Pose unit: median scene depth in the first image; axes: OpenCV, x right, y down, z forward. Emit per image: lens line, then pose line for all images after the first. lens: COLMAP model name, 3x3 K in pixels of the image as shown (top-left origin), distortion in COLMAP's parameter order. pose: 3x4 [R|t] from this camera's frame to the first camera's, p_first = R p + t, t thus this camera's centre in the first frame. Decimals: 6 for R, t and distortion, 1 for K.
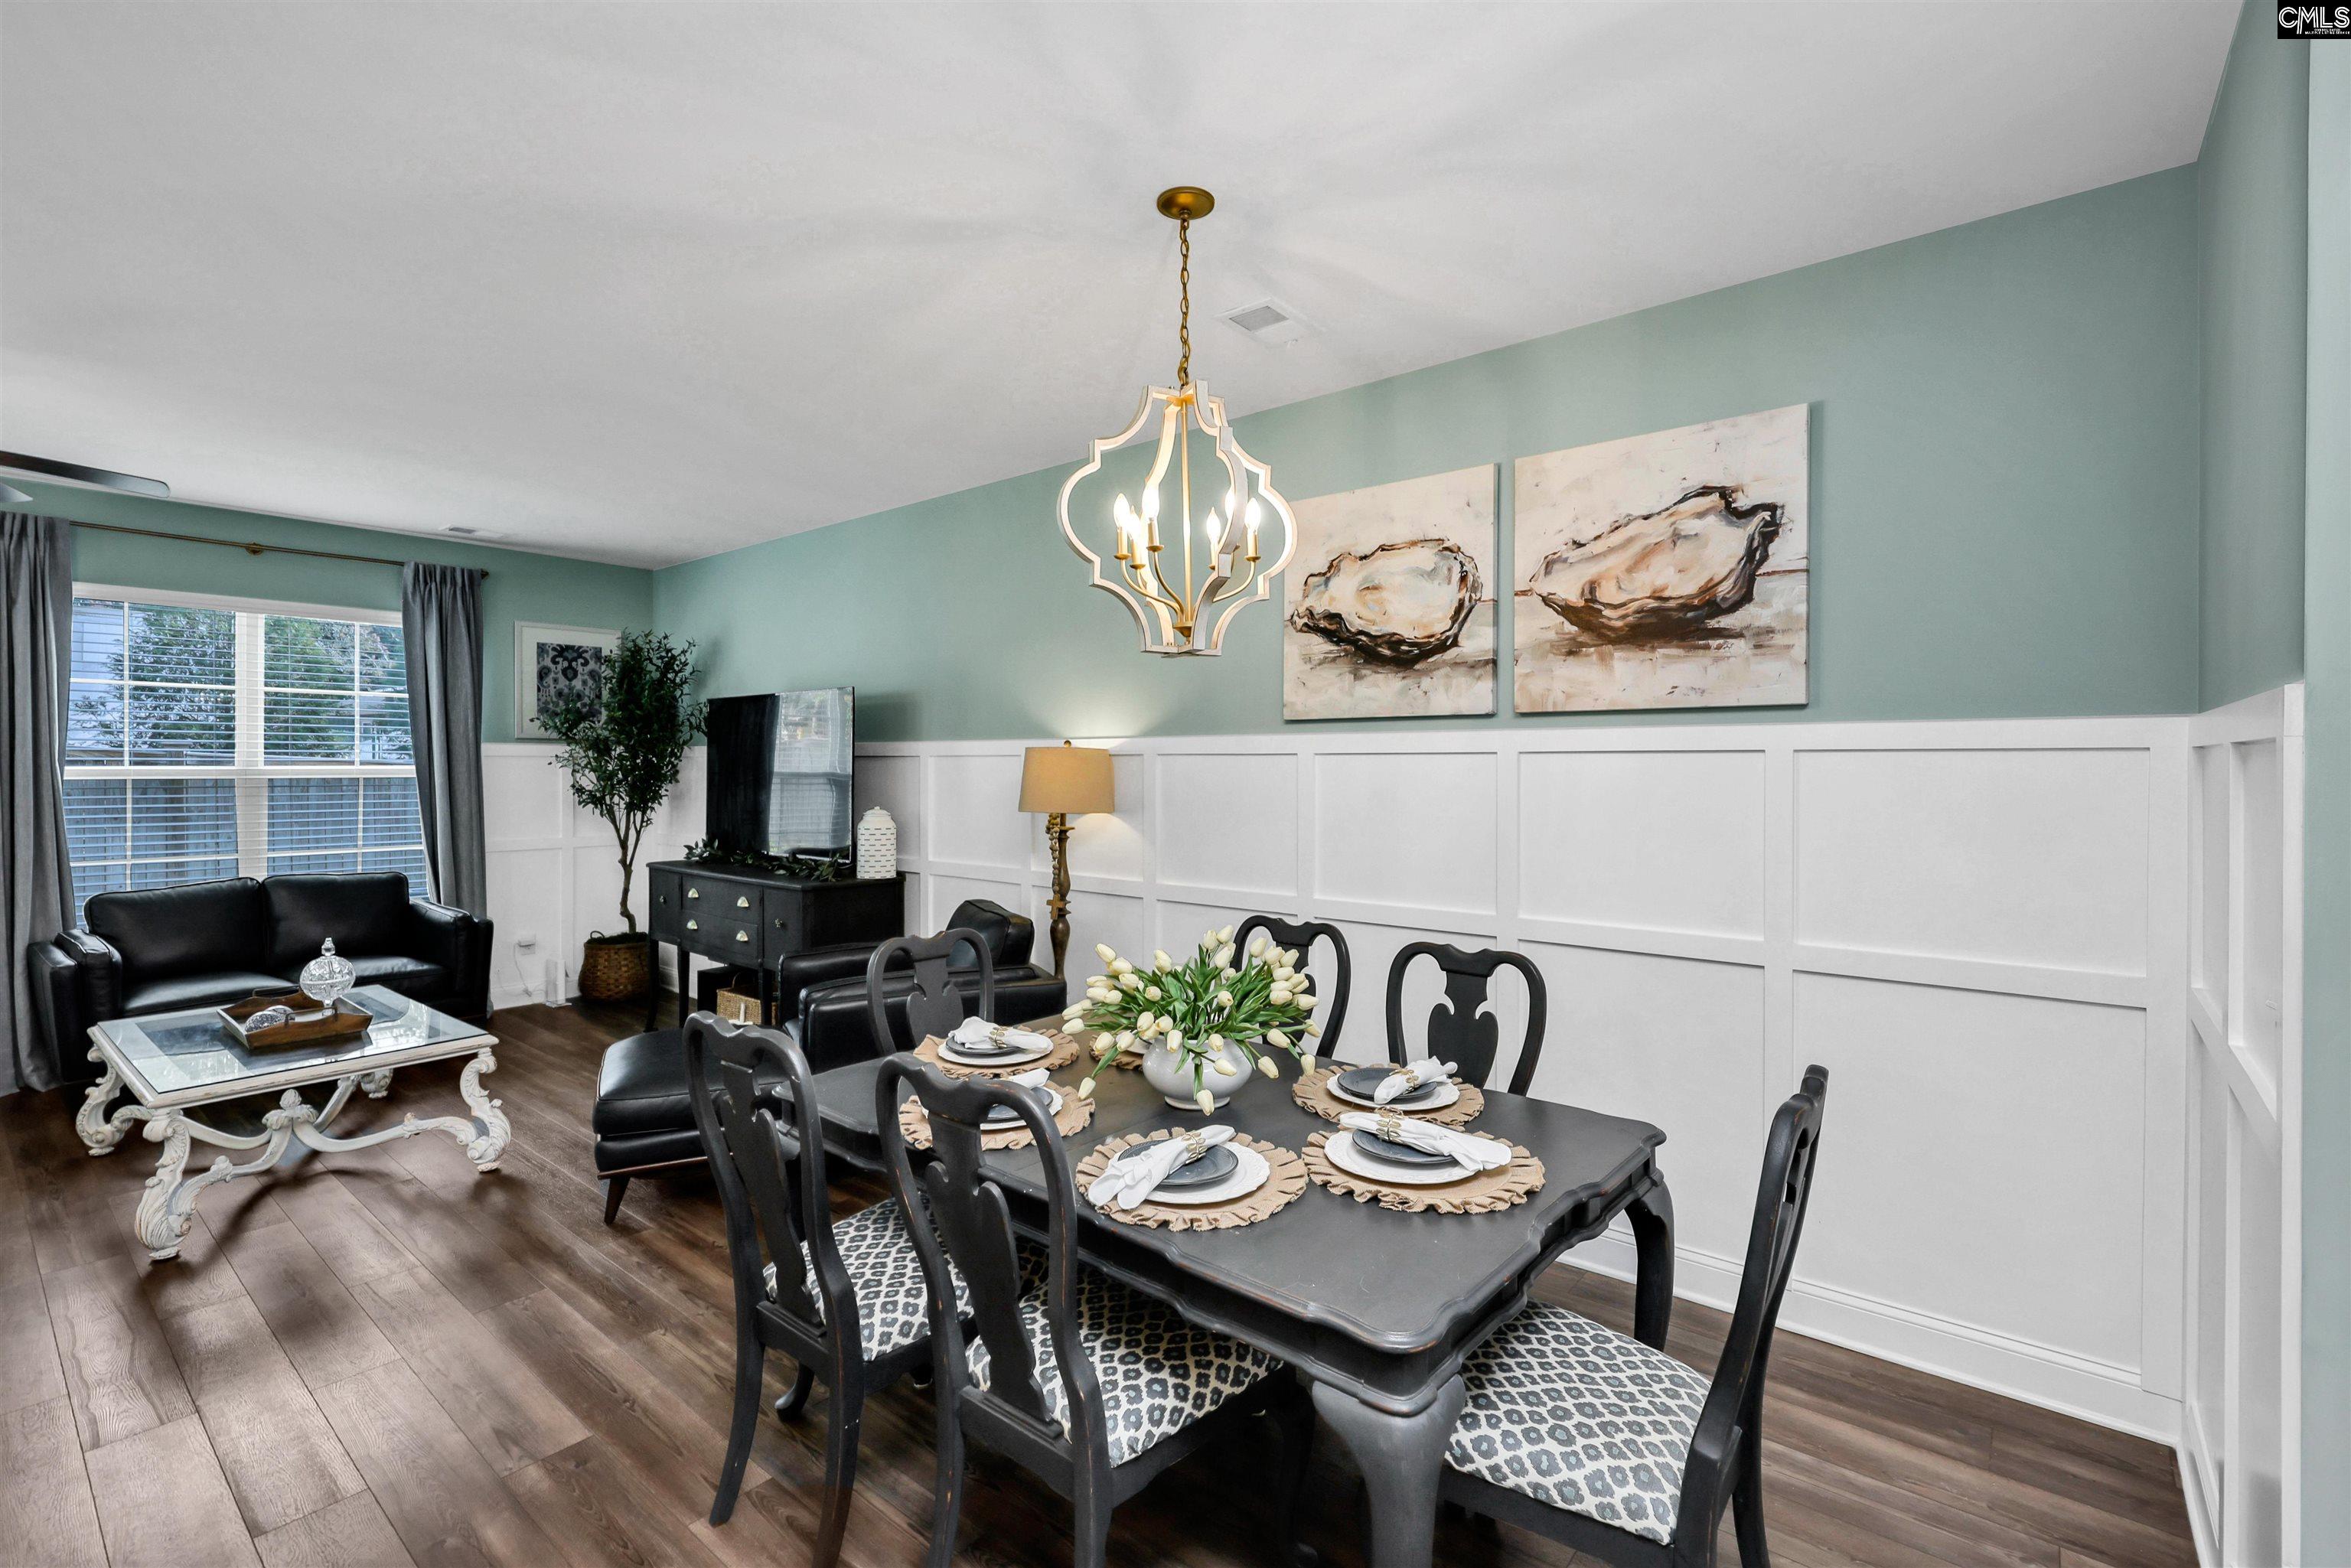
lens RADIAL K [[1027.2, 0, 1174.4], [0, 1027.2, 778.0], [0, 0, 1]] dist [0.003607, -0.000612]
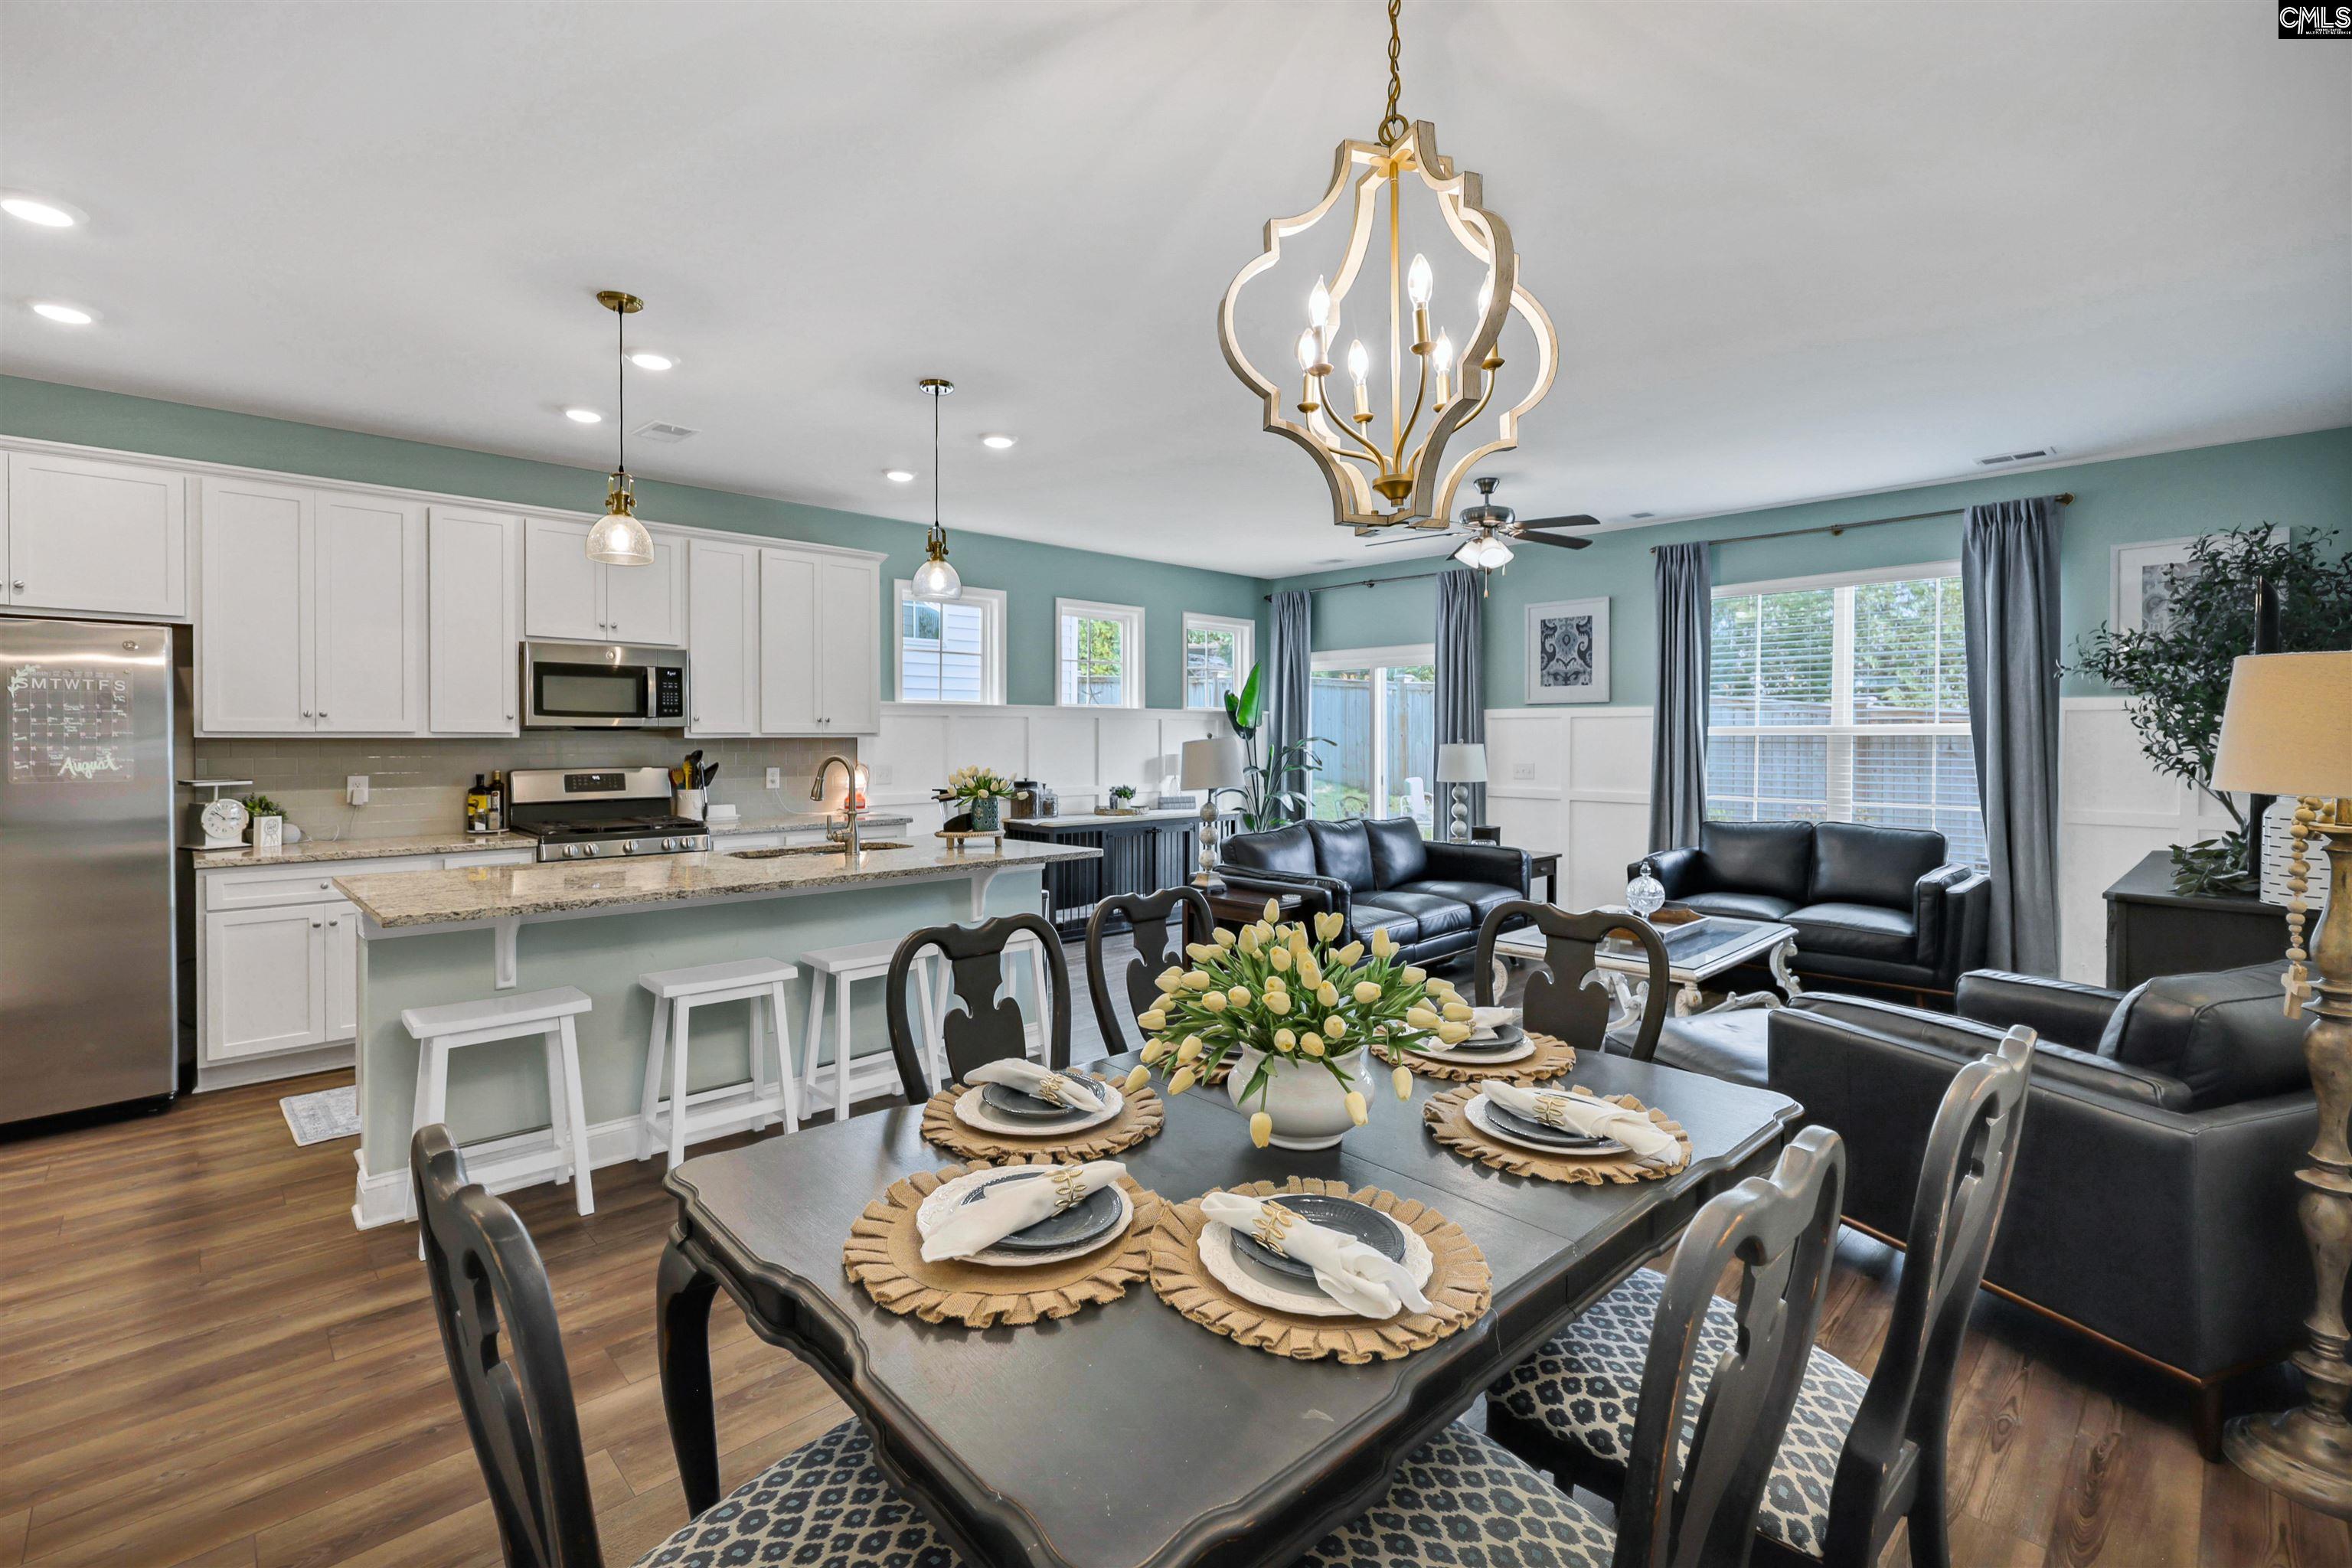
lens RADIAL K [[1027.7, 0, 1130.8], [0, 1027.7, 734.8], [0, 0, 1]] dist [0.003607, -0.000612]
pose [[-0.139033, 0.001186, -0.990287, 0.387217], [-0.013519, 0.999904, 0.003095, 0.008747], [0.990195, 0.013818, -0.139004, 0.475320]]
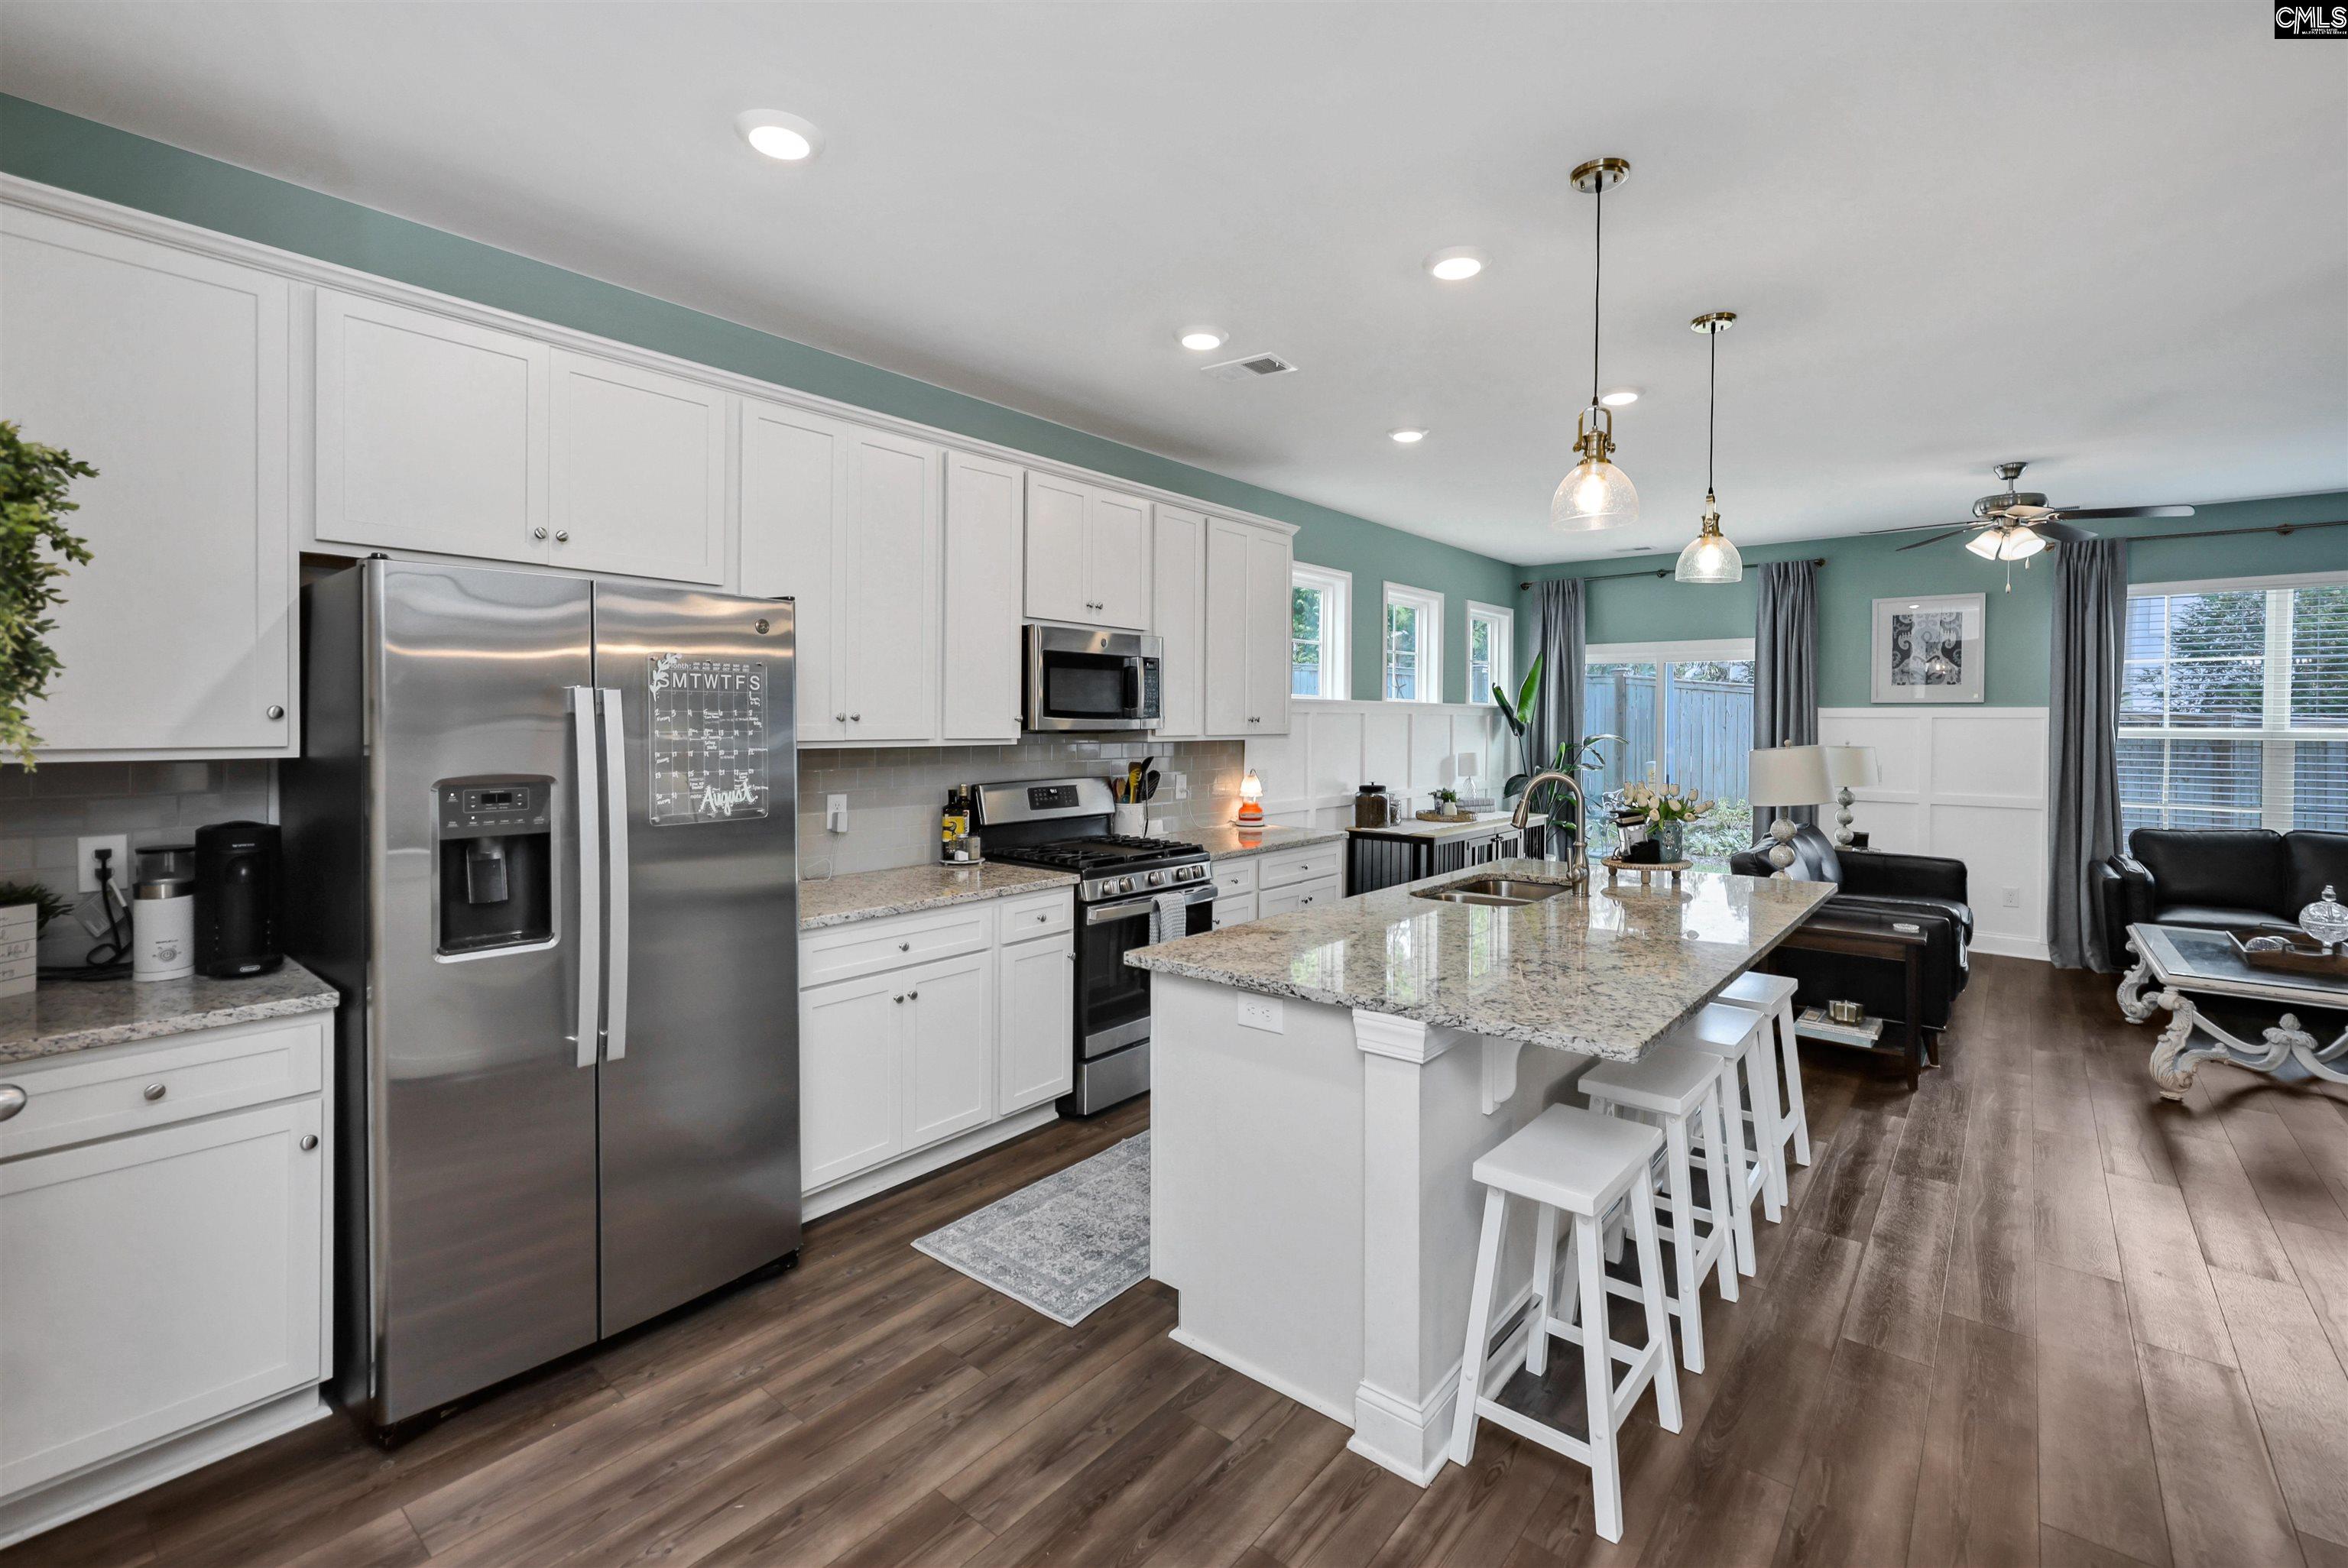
lens RADIAL K [[1025.8, 0, 1149.7], [0, 1025.8, 721.1], [0, 0, 1]] dist [0.003607, -0.000612]
pose [[-0.016866, 0.004216, -0.999849, 0.260782], [-0.018944, 0.999810, 0.004536, -0.002728], [0.999678, 0.019017, -0.016782, -0.215890]]
